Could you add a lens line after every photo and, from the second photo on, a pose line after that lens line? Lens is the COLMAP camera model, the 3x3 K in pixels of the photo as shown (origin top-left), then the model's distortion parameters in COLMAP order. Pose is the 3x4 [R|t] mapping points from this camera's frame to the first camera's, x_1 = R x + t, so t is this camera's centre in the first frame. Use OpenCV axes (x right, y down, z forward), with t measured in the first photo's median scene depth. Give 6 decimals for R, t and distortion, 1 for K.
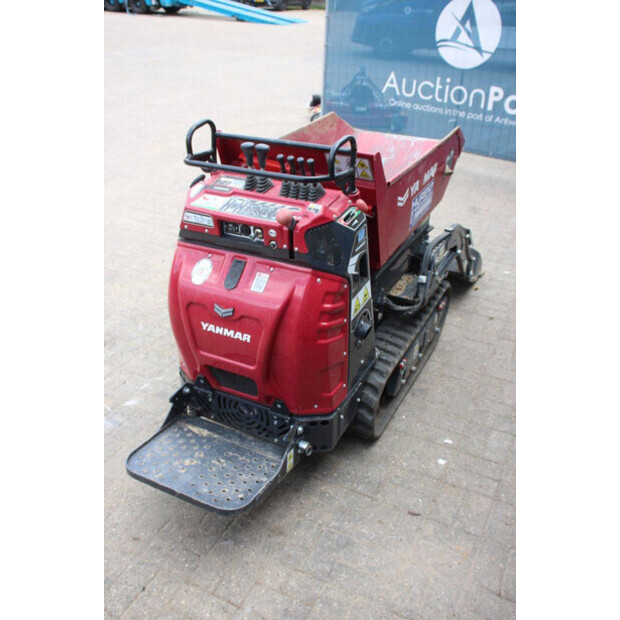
lens RADIAL K [[581.9, 0, 319.7], [0, 581.9, 310.9], [0, 0, 1]] dist [-0.119669, 0.172098]
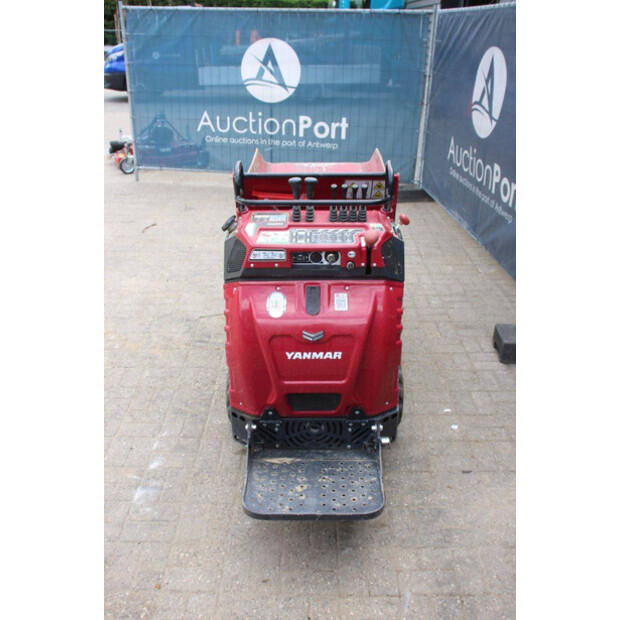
lens RADIAL K [[558.9, 0, 310.0], [0, 558.9, 310.0], [0, 0, 1]] dist [-0.138742, 0.167230]
pose [[0.903969, -0.206888, 0.374216, -0.500480], [0.223486, 0.974707, -0.000988, -0.042237], [-0.364547, 0.084525, 0.927341, 0.048787]]
